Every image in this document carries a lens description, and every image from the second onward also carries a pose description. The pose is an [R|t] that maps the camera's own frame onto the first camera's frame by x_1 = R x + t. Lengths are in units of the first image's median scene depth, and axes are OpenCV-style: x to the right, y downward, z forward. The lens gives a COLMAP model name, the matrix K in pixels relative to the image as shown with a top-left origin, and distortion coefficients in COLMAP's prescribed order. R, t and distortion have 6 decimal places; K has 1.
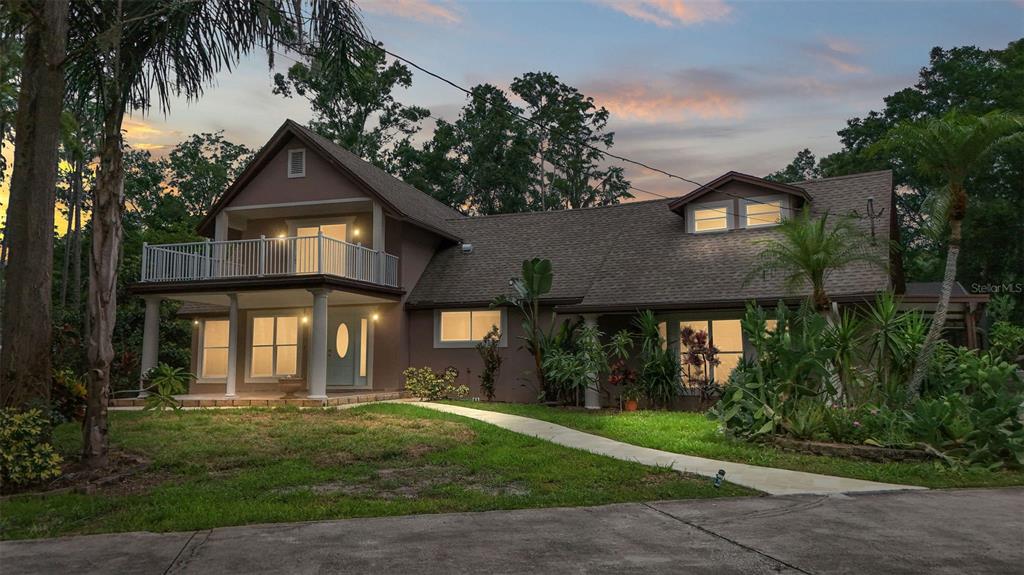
lens RADIAL K [[757.4, 0, 512.0], [0, 757.4, 287.5], [0, 0, 1]] dist [0.069306, -0.062331]
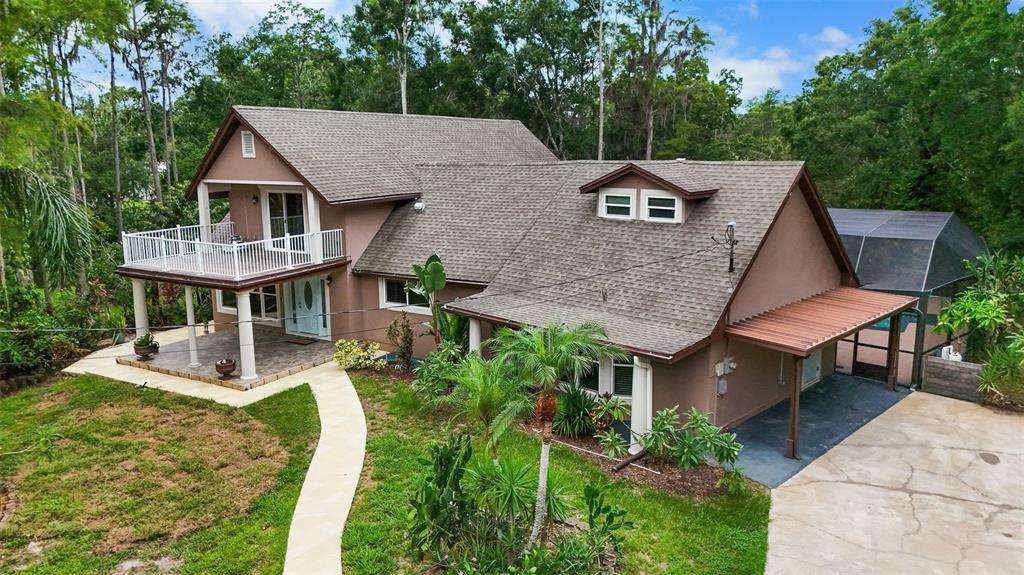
lens RADIAL K [[757.4, 0, 512.0], [0, 757.4, 287.5], [0, 0, 1]] dist [0.069306, -0.062331]
pose [[0.970441, 0.040376, -0.237938, 0.356715], [0.030655, 0.957298, 0.287472, -0.269619], [0.239384, -0.286268, 0.927764, 0.007337]]
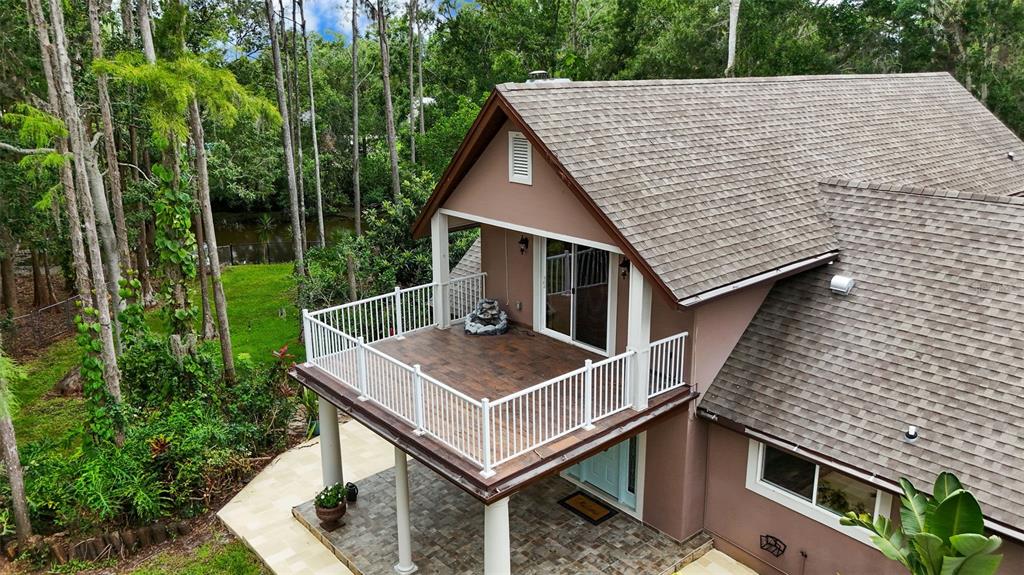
lens RADIAL K [[757.4, 0, 512.0], [0, 757.4, 287.5], [0, 0, 1]] dist [0.069306, -0.062331]
pose [[0.847925, 0.143513, -0.510320, 0.019151], [0.061921, 0.929255, 0.364213, -0.279984], [0.526487, -0.340425, 0.779052, 0.513903]]
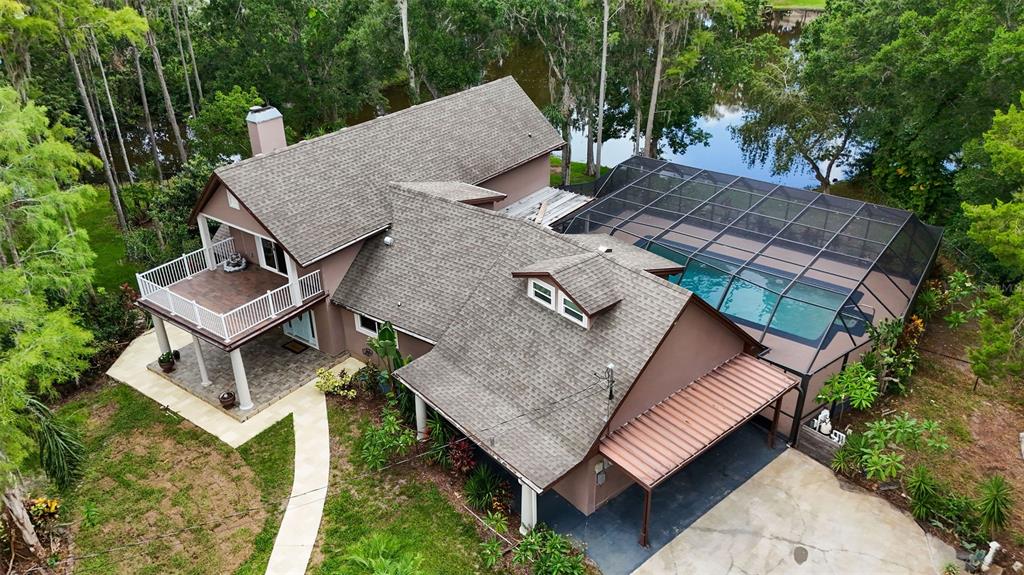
lens RADIAL K [[757.4, 0, 512.0], [0, 757.4, 287.5], [0, 0, 1]] dist [0.069306, -0.062331]
pose [[0.944465, 0.147837, -0.293480, 0.535610], [0.045407, 0.825809, 0.562119, -0.720345], [0.325460, -0.544228, 0.773235, 0.100619]]
